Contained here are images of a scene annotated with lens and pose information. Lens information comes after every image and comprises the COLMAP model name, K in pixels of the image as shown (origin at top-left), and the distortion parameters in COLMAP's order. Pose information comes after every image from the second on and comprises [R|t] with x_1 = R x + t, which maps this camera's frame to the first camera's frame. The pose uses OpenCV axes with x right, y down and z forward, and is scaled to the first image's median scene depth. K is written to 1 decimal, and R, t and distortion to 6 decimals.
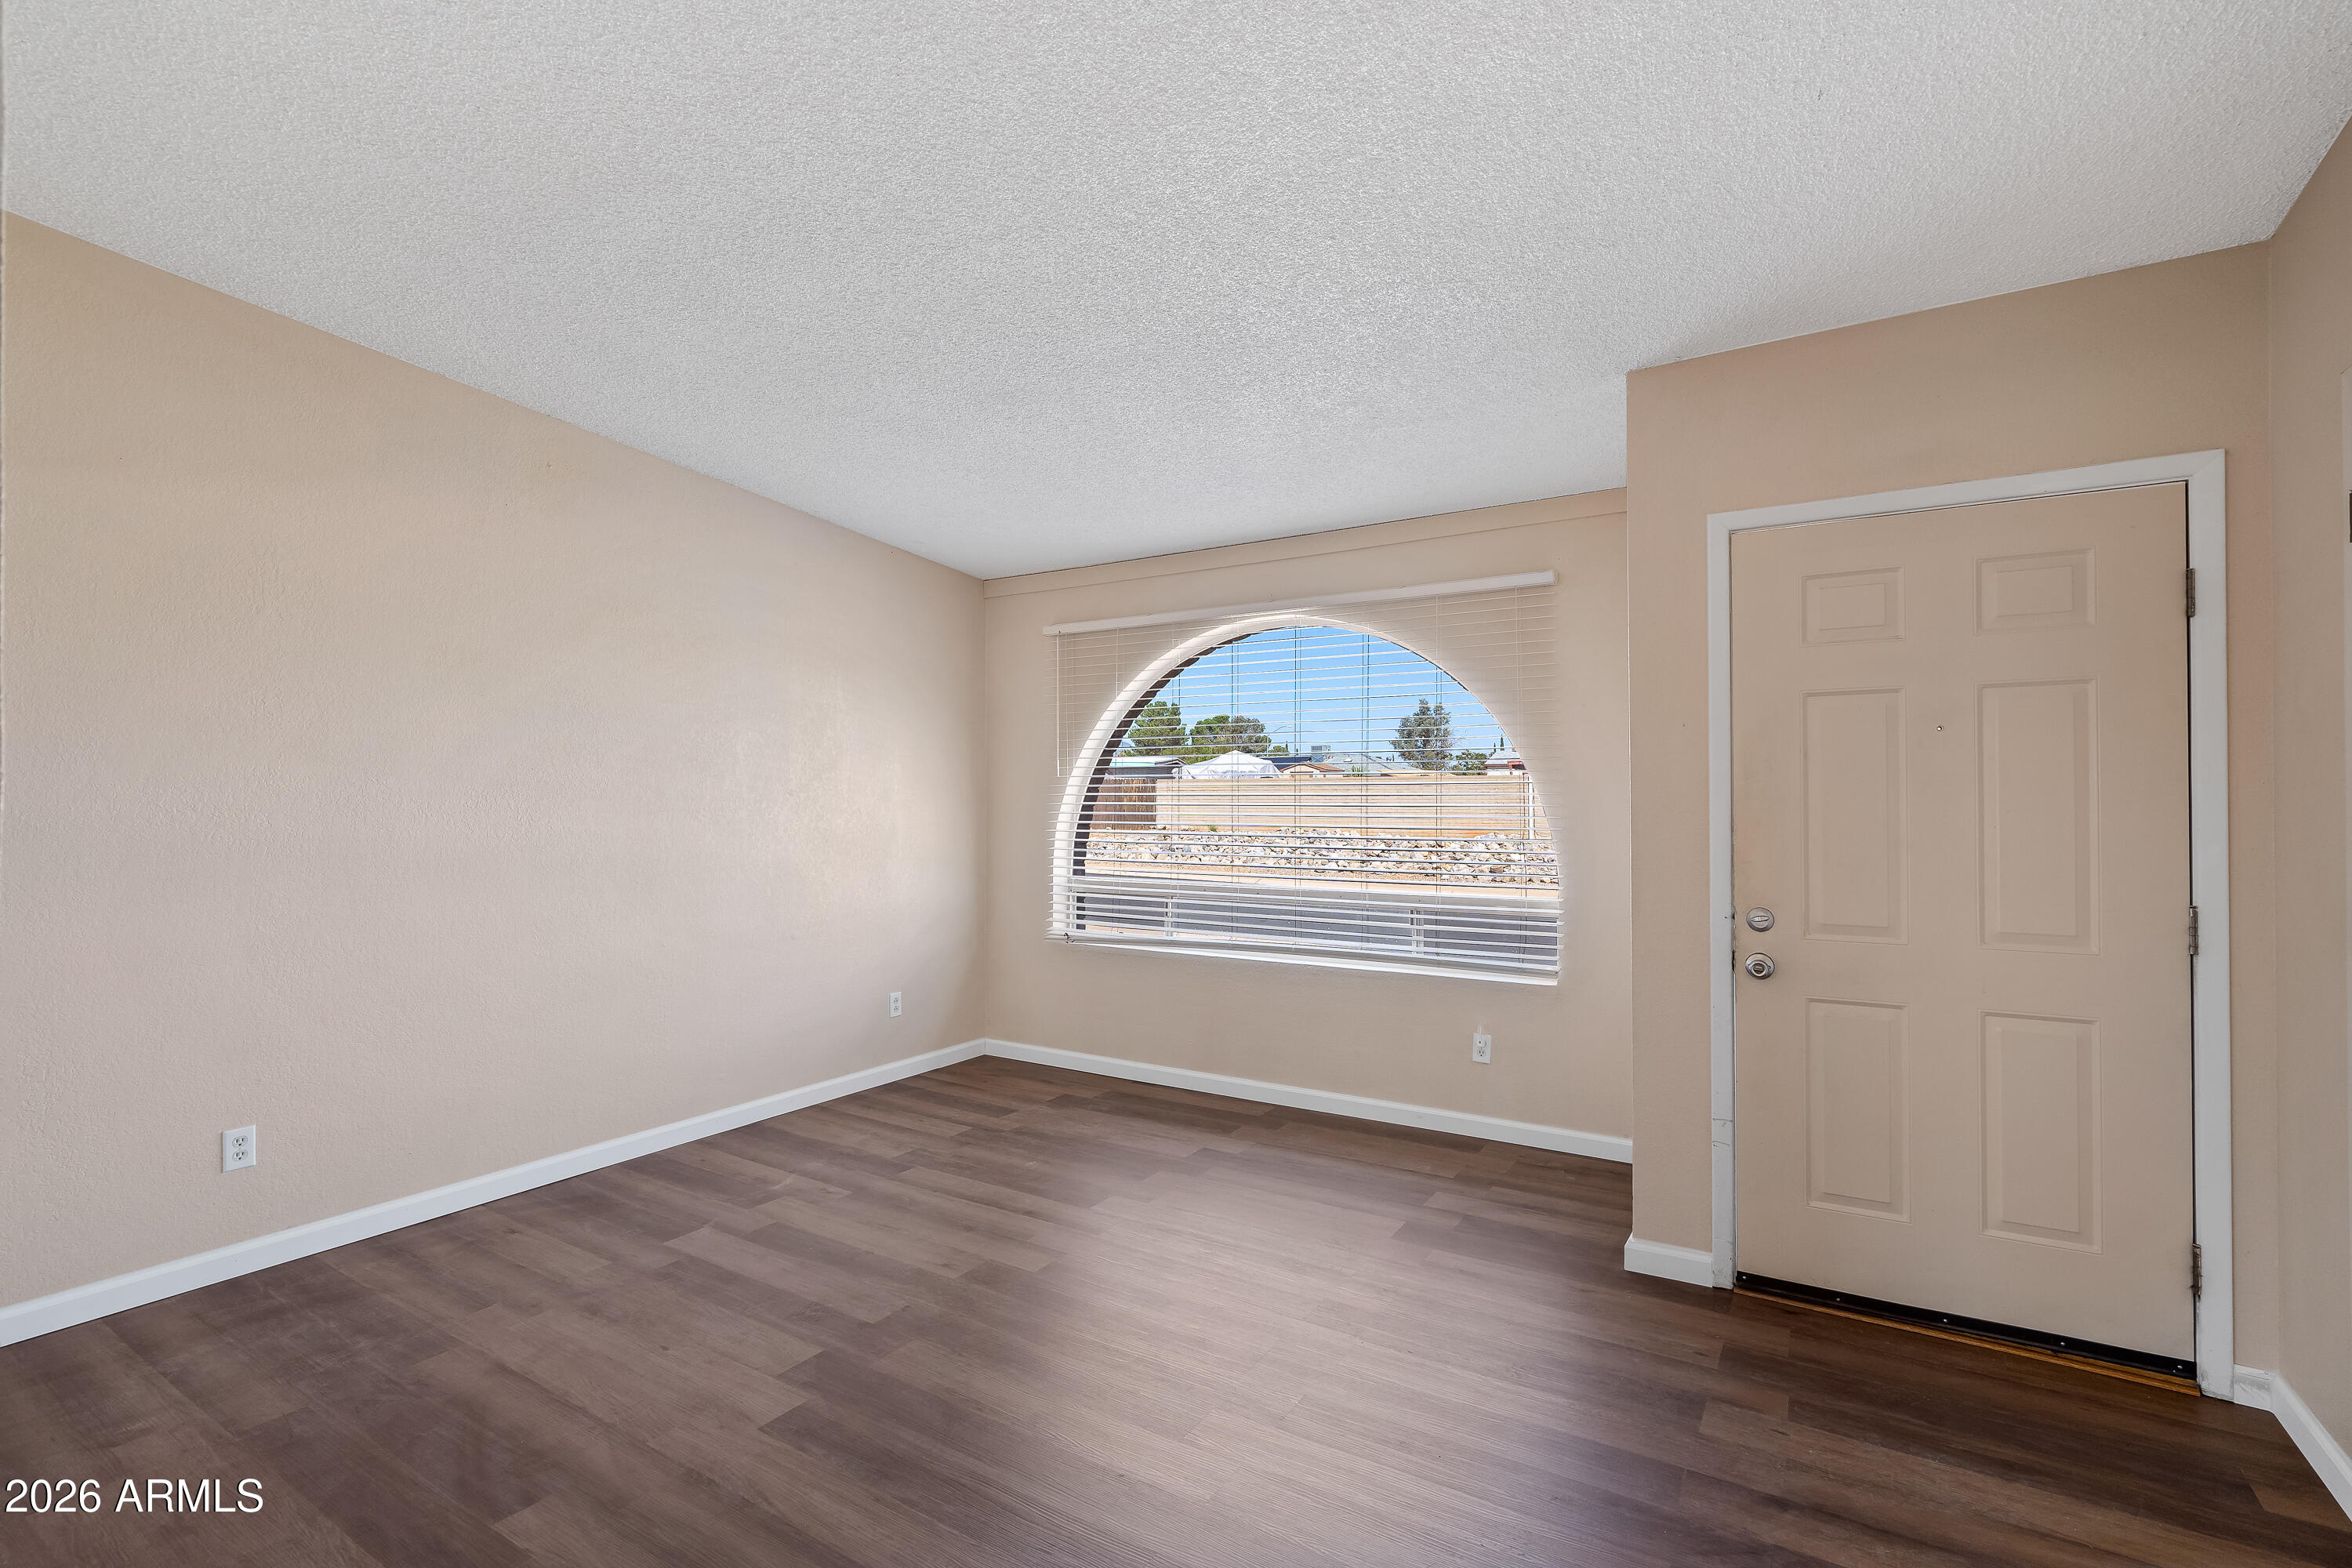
lens RADIAL K [[1089.4, 0, 1158.6], [0, 1089.4, 786.4], [0, 0, 1]] dist [-0.000414, -0.000367]
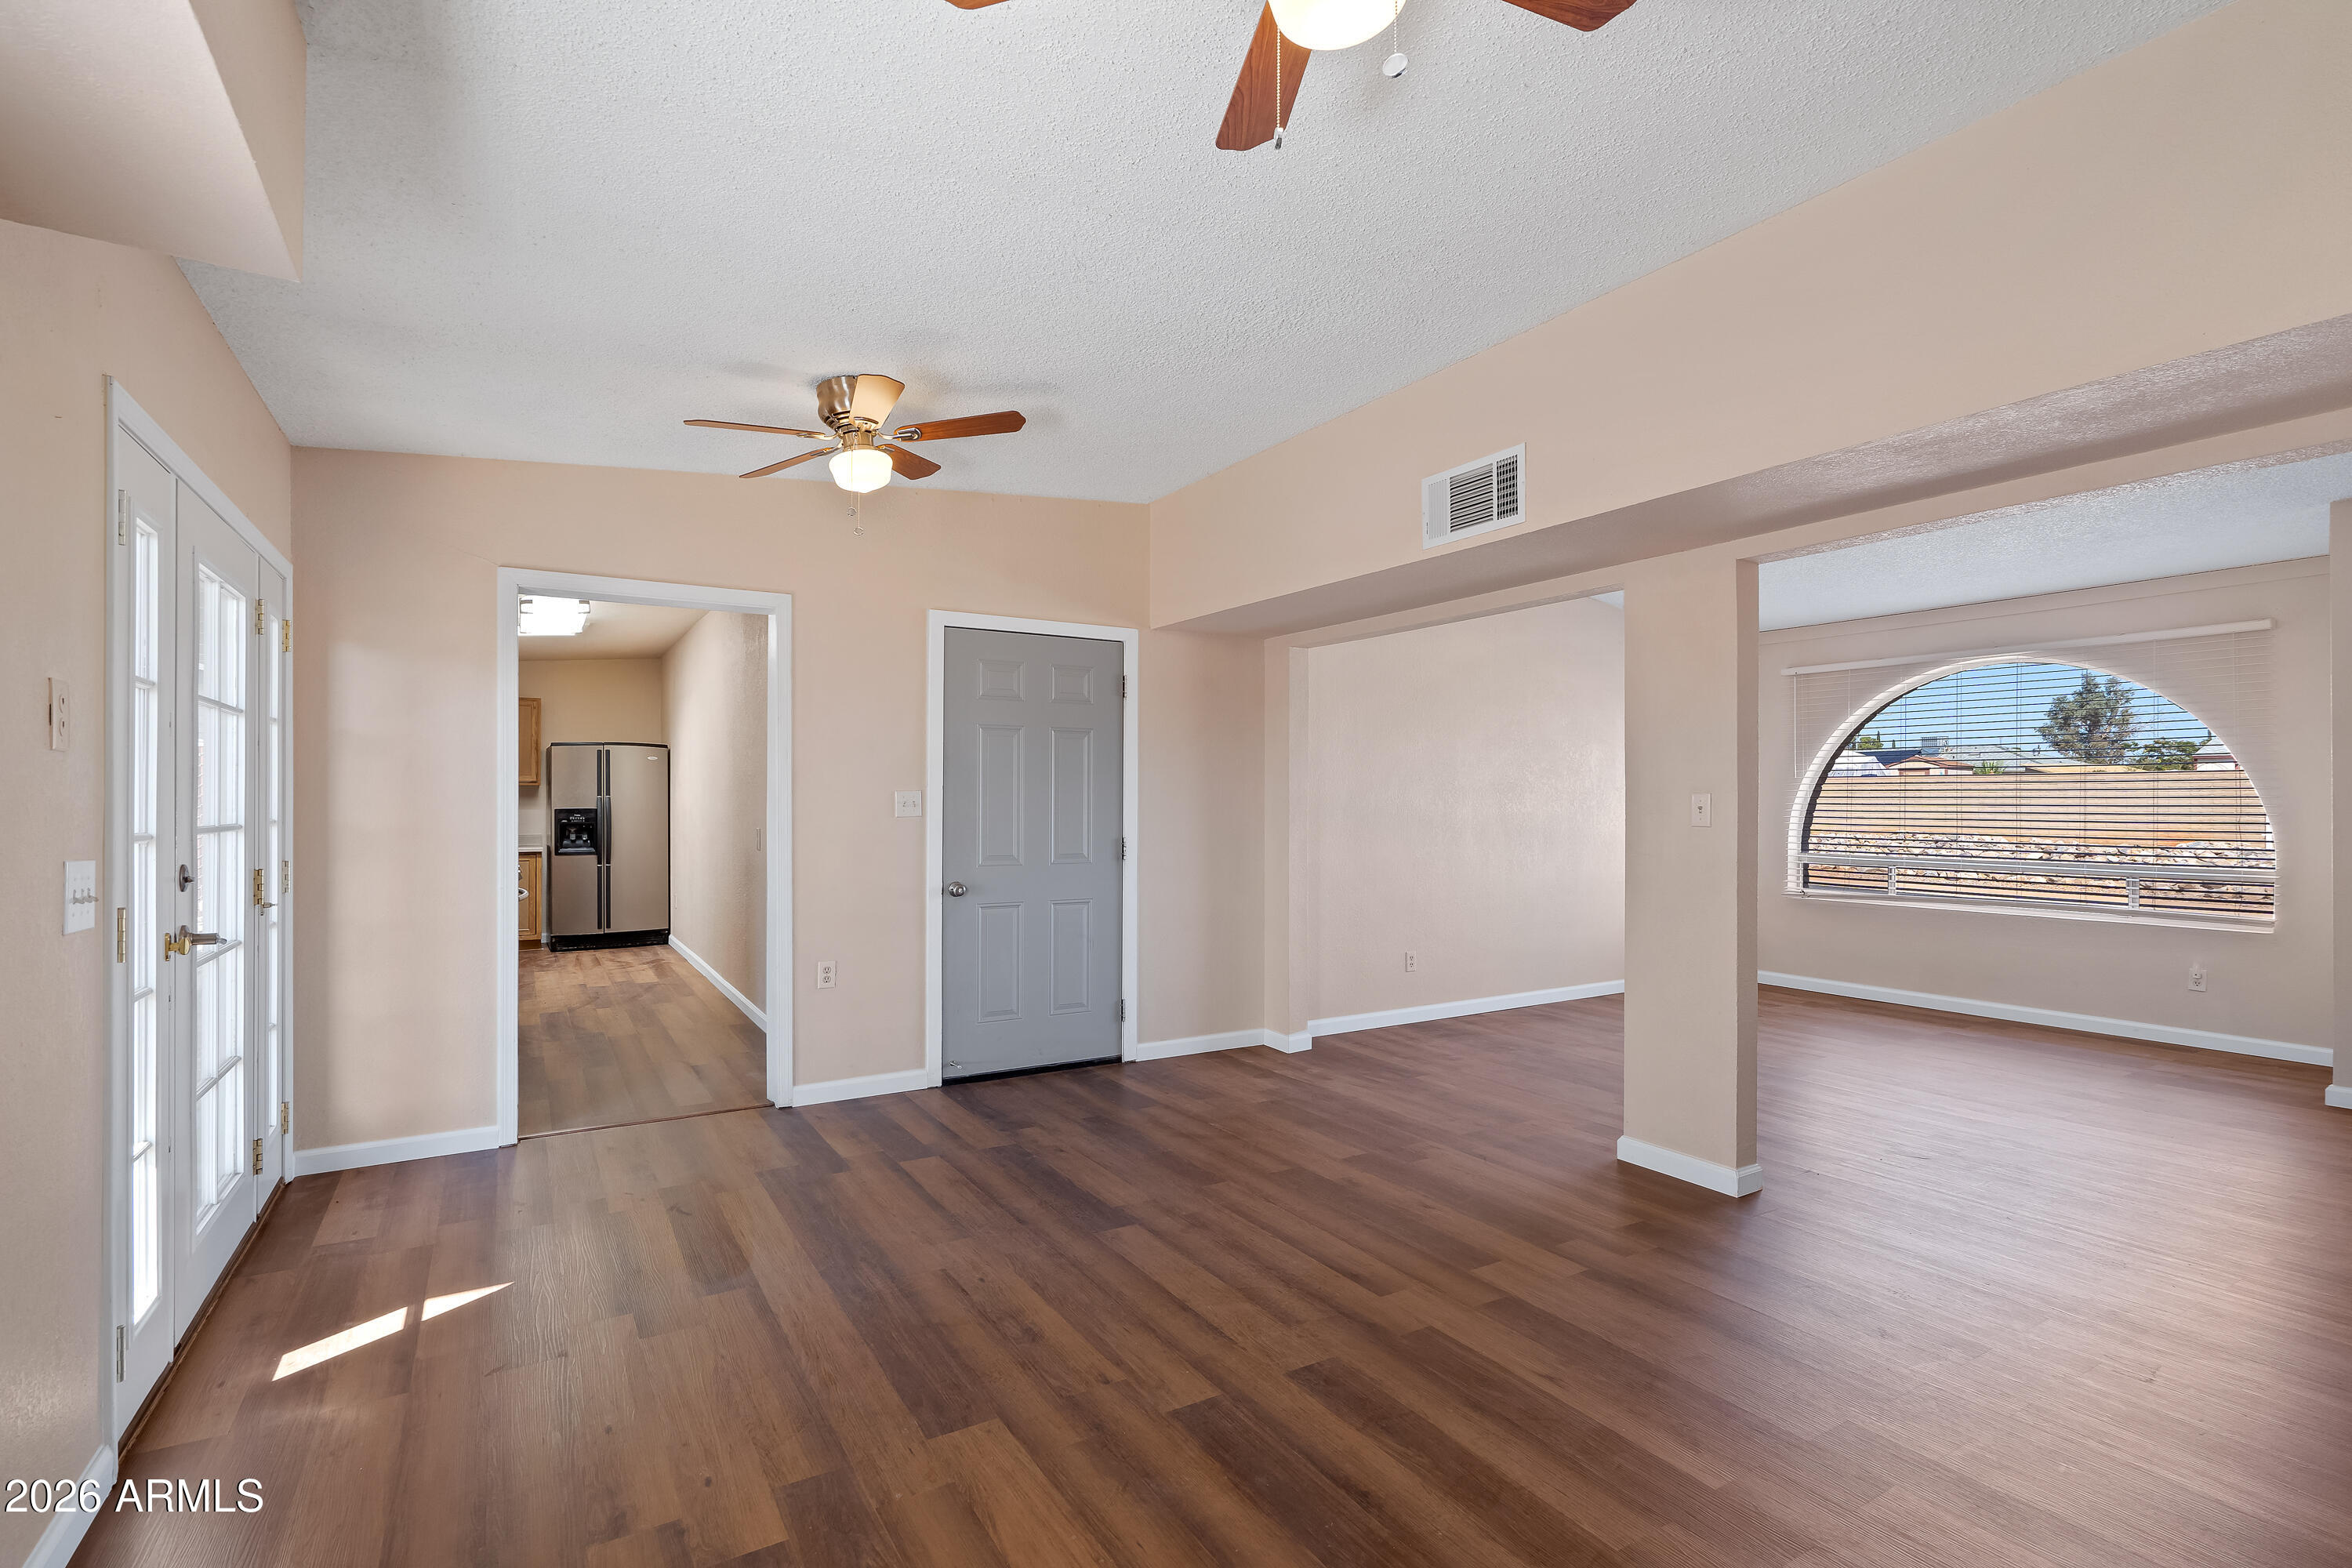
lens RADIAL K [[1089.4, 0, 1128.6], [0, 1089.4, 806.0], [0, 0, 1]] dist [-0.000414, -0.000367]
pose [[0.885845, -0.003452, -0.463968, -0.223352], [0.009969, 0.999883, 0.011595, 0.000960], [0.463873, -0.014896, 0.885776, -0.719223]]
